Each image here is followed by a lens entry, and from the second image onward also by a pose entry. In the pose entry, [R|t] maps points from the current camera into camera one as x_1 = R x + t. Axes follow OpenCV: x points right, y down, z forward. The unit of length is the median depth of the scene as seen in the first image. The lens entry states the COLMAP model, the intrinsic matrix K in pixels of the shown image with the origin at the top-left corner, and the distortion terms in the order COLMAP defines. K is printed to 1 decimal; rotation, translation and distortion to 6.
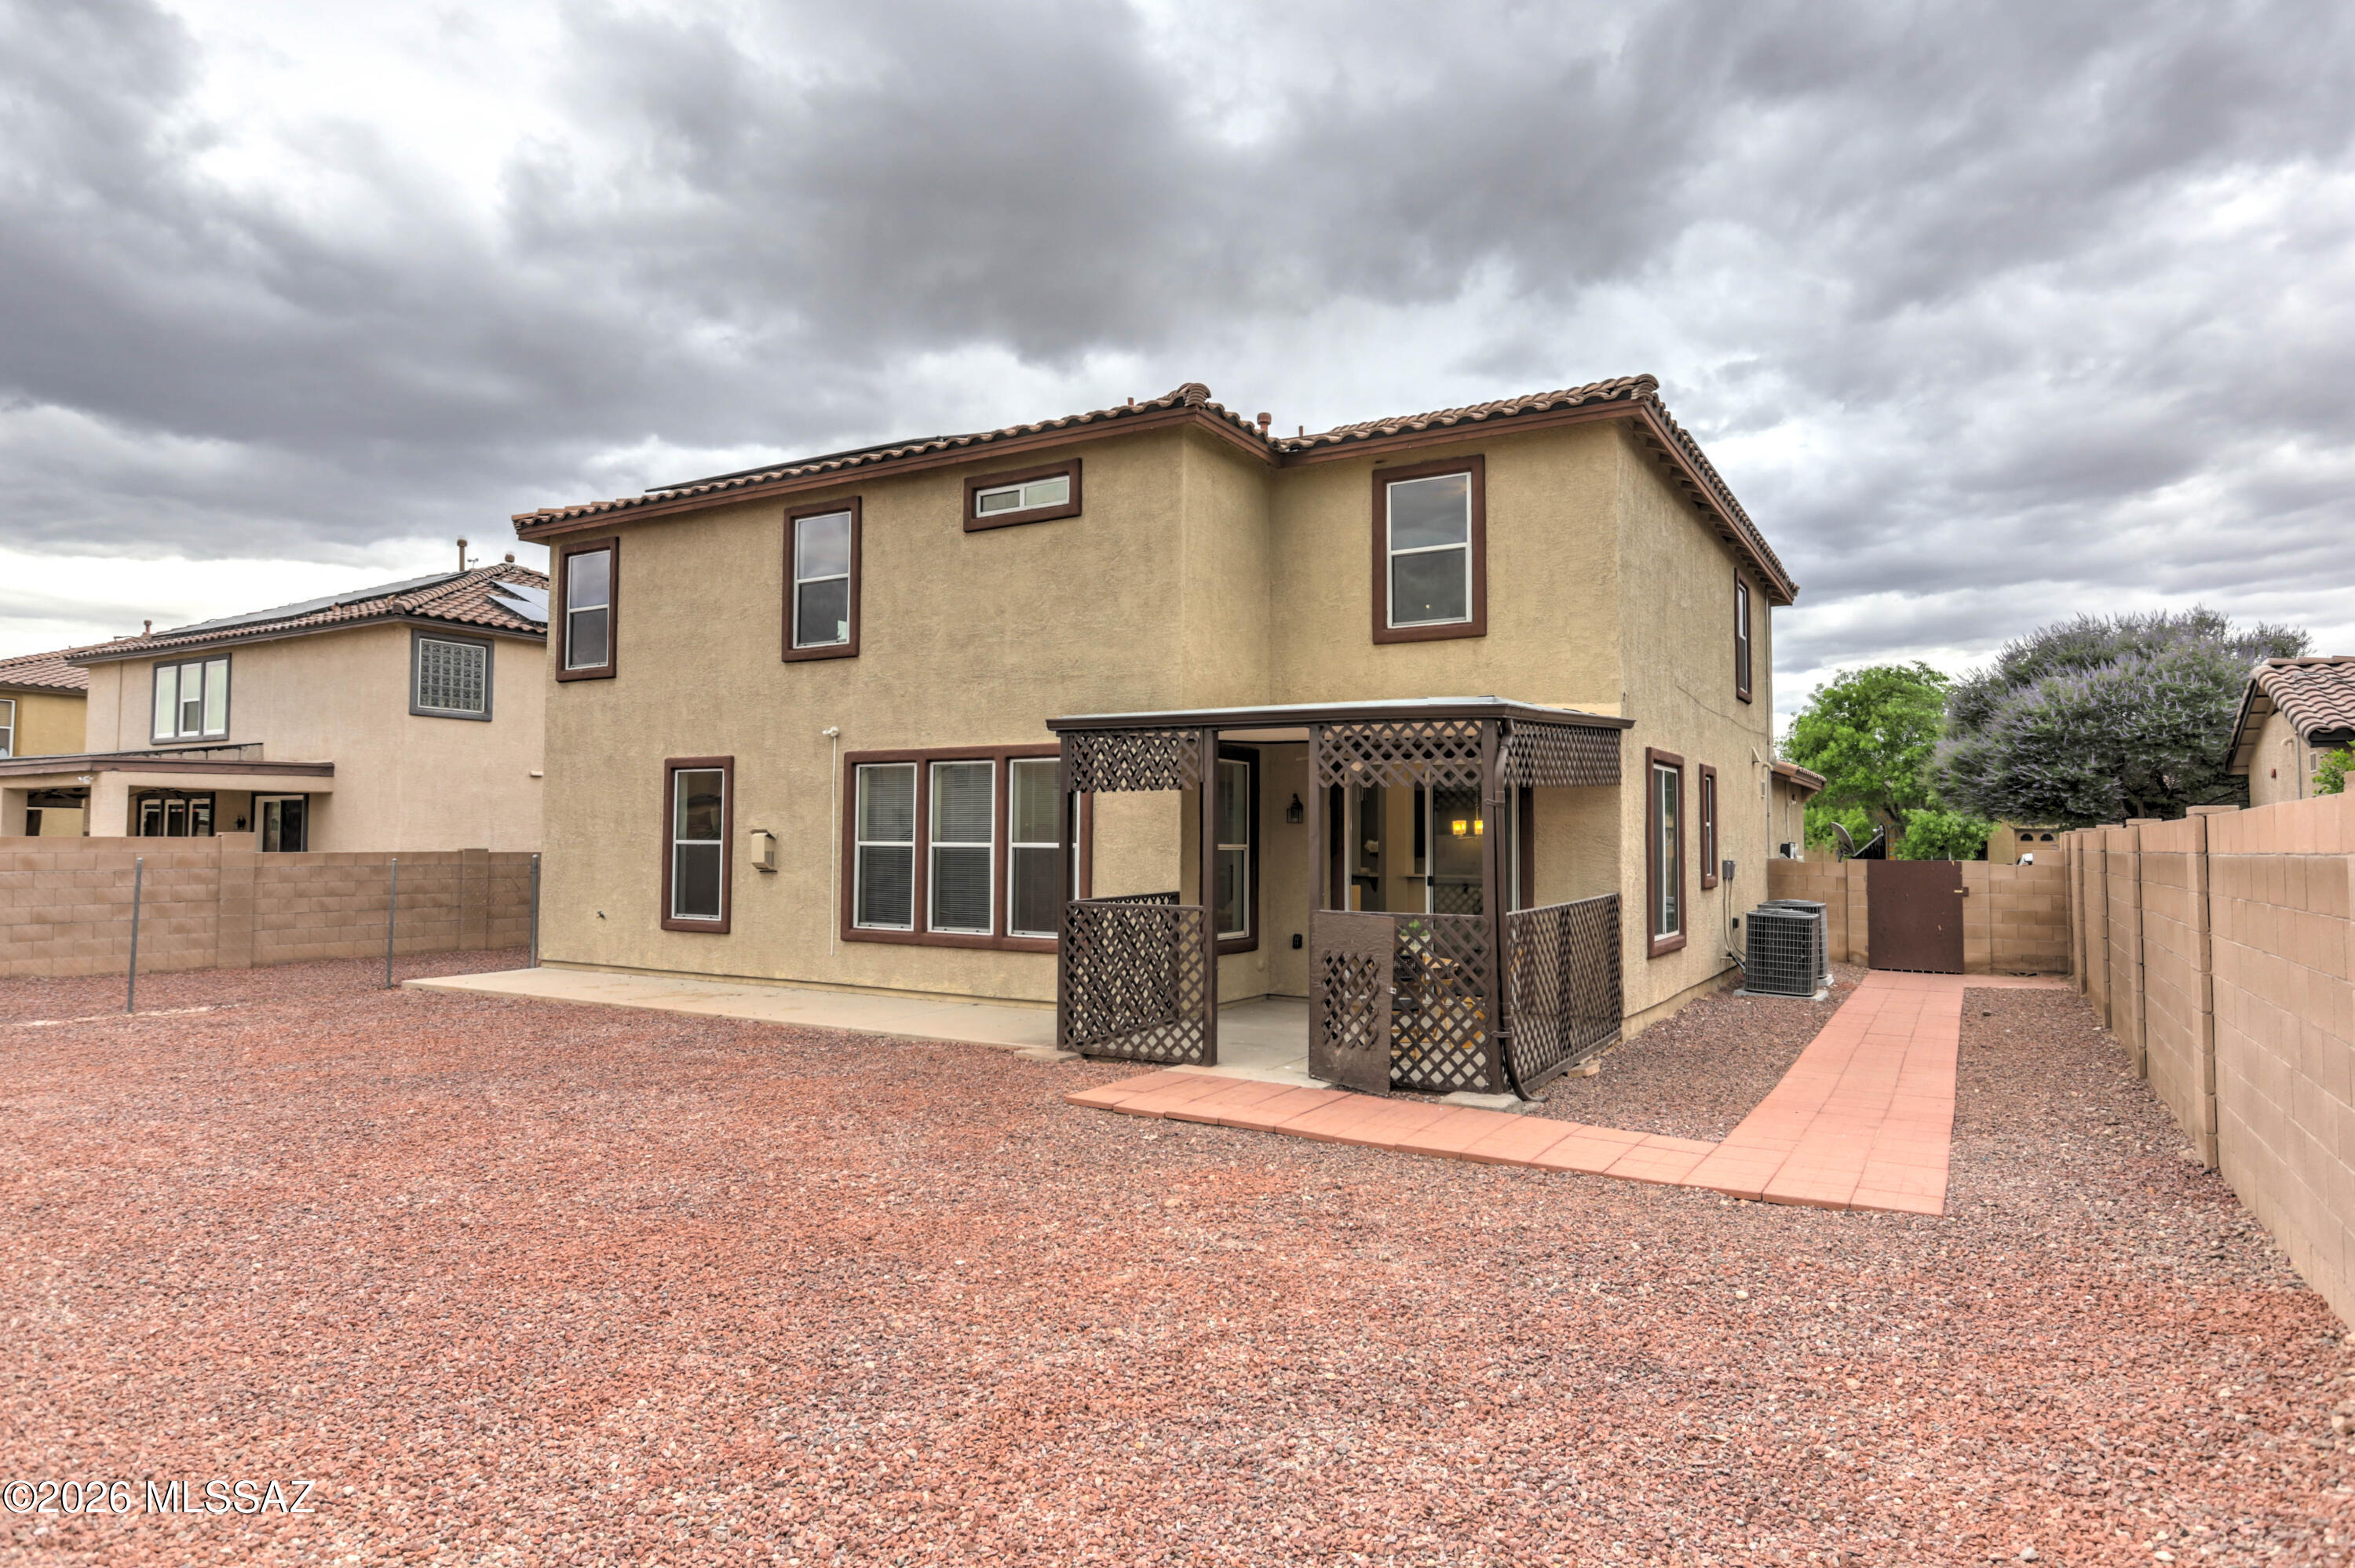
lens RADIAL K [[1361.3, 0, 1171.8], [0, 1361.3, 780.7], [0, 0, 1]] dist [-0.021509, -0.005105]
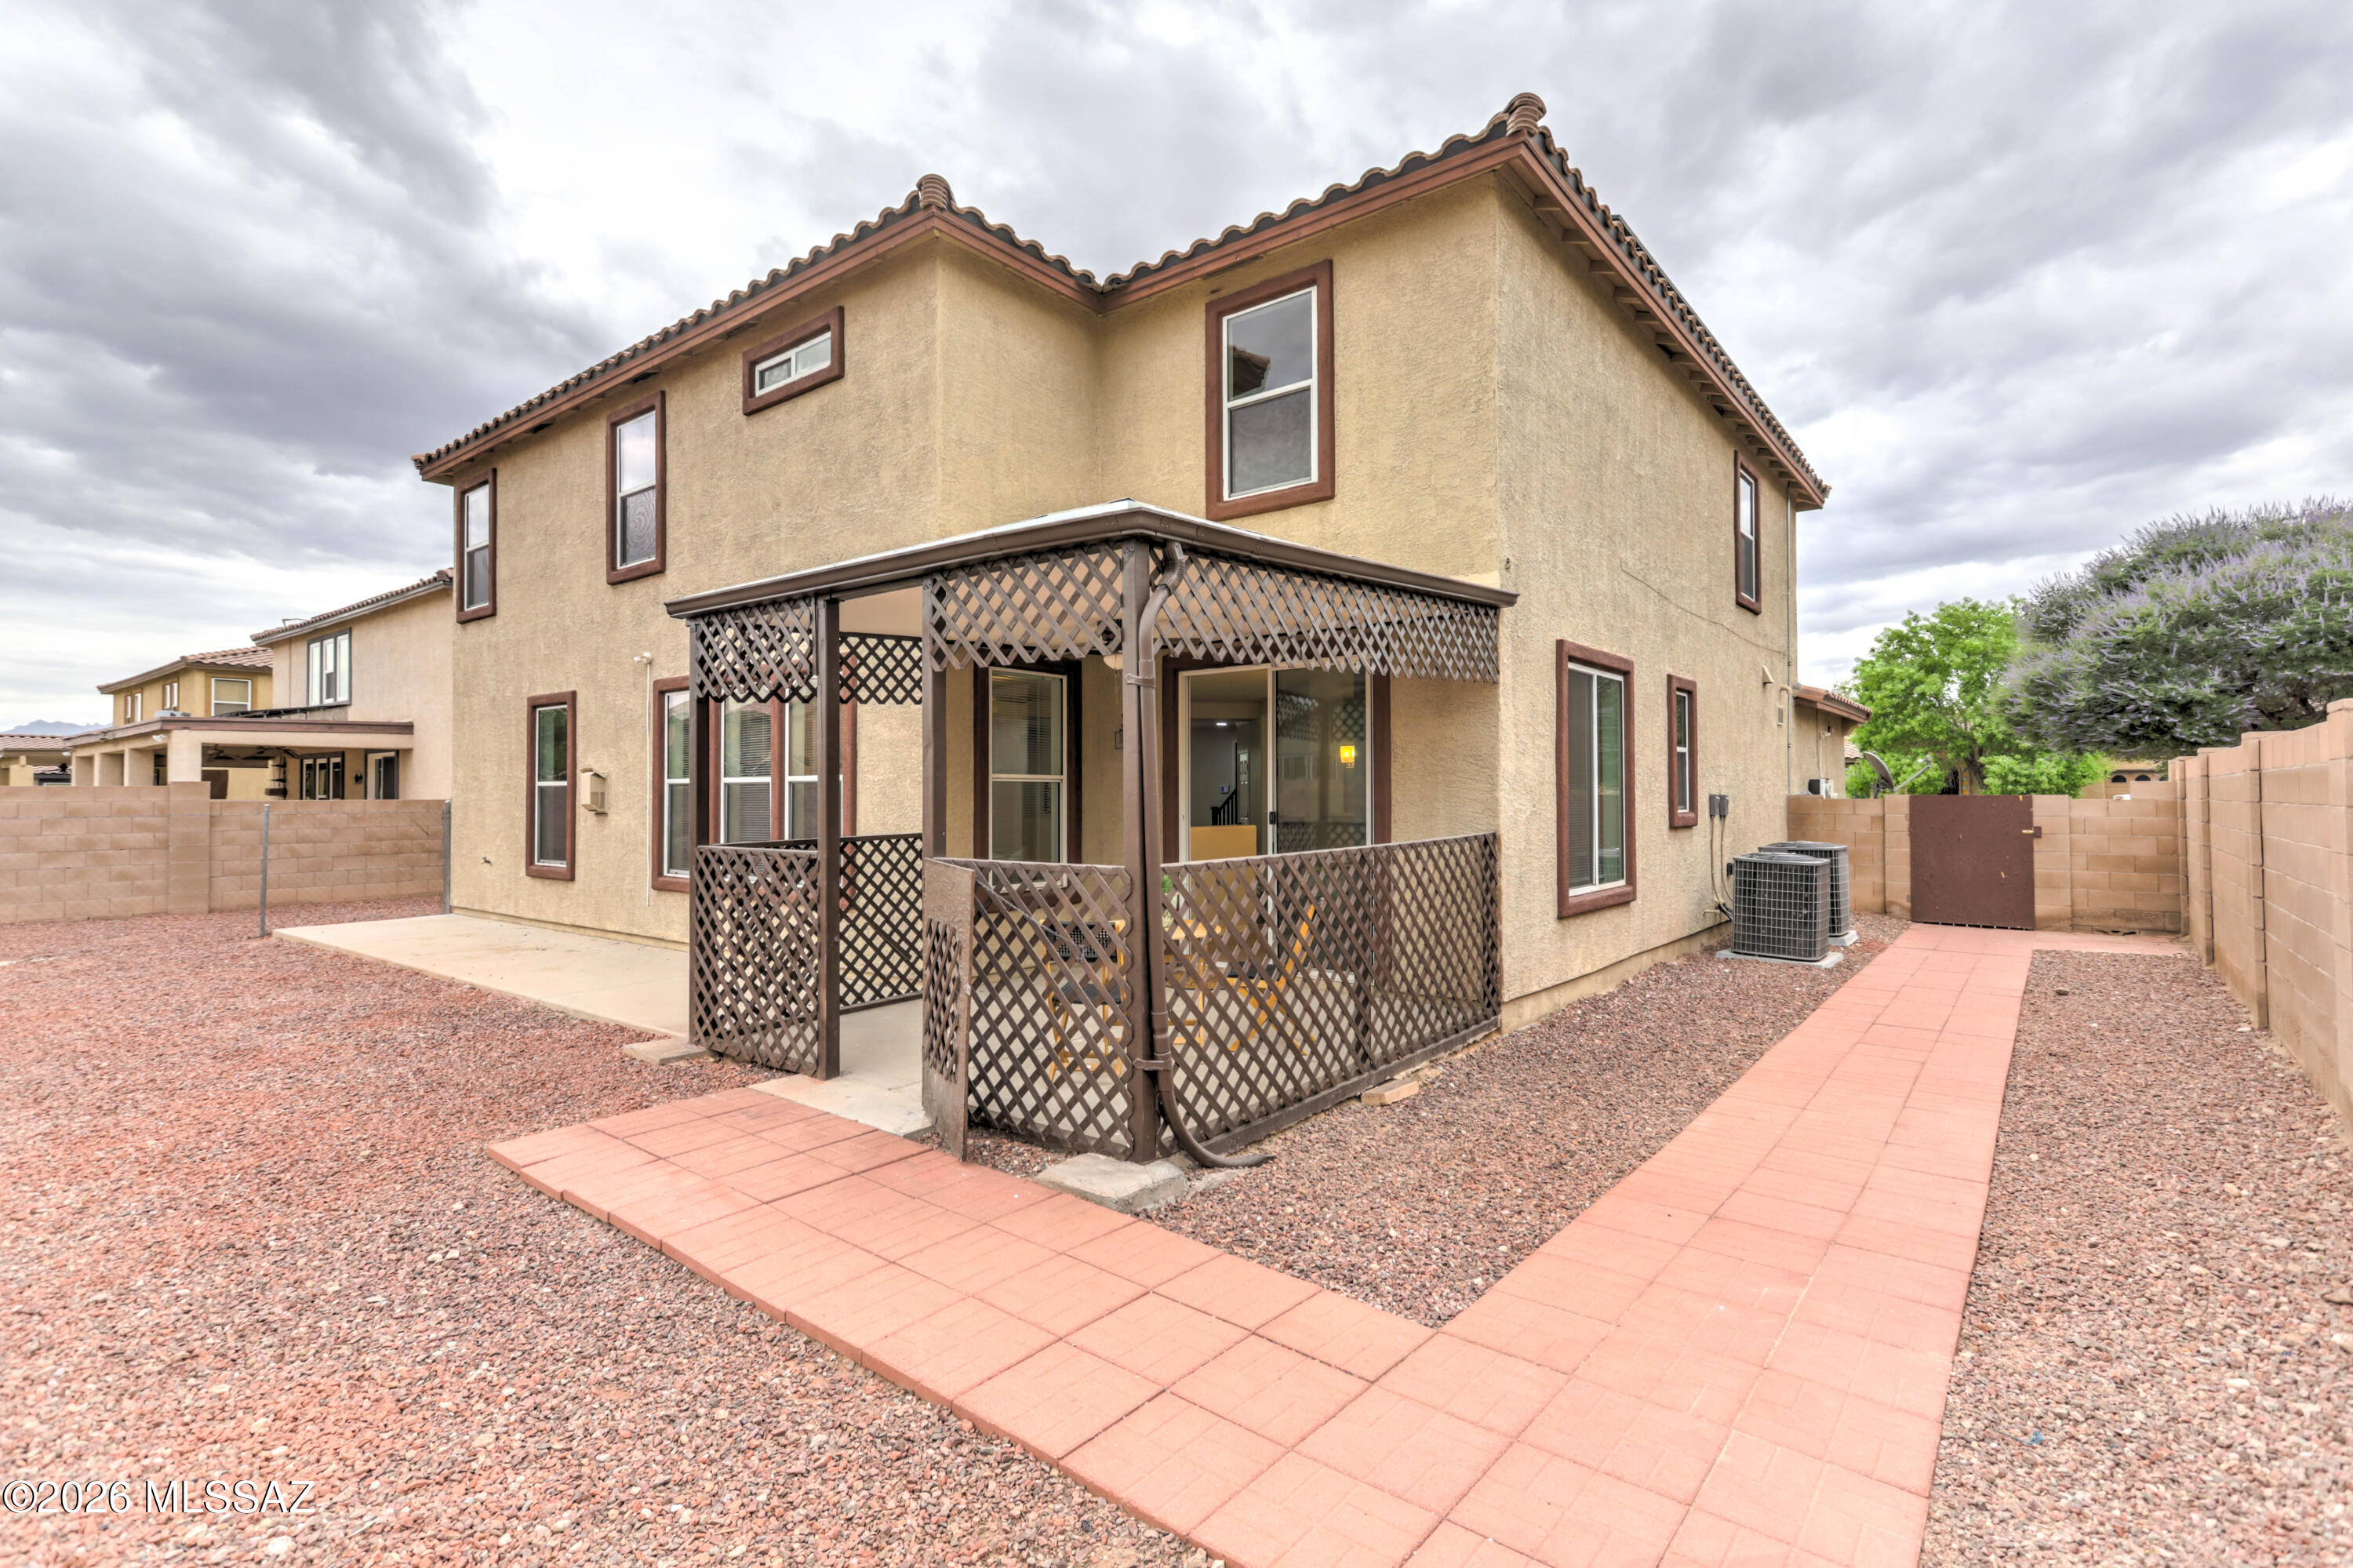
lens RADIAL K [[1106.2, 0, 1177.4], [0, 1106.2, 780.4], [0, 0, 1]] dist [0.005334, 0.002880]
pose [[0.990687, -0.010655, -0.135740, 0.198405], [0.014836, 0.999445, 0.029827, 0.028483], [0.135347, -0.031563, 0.990295, 0.319741]]
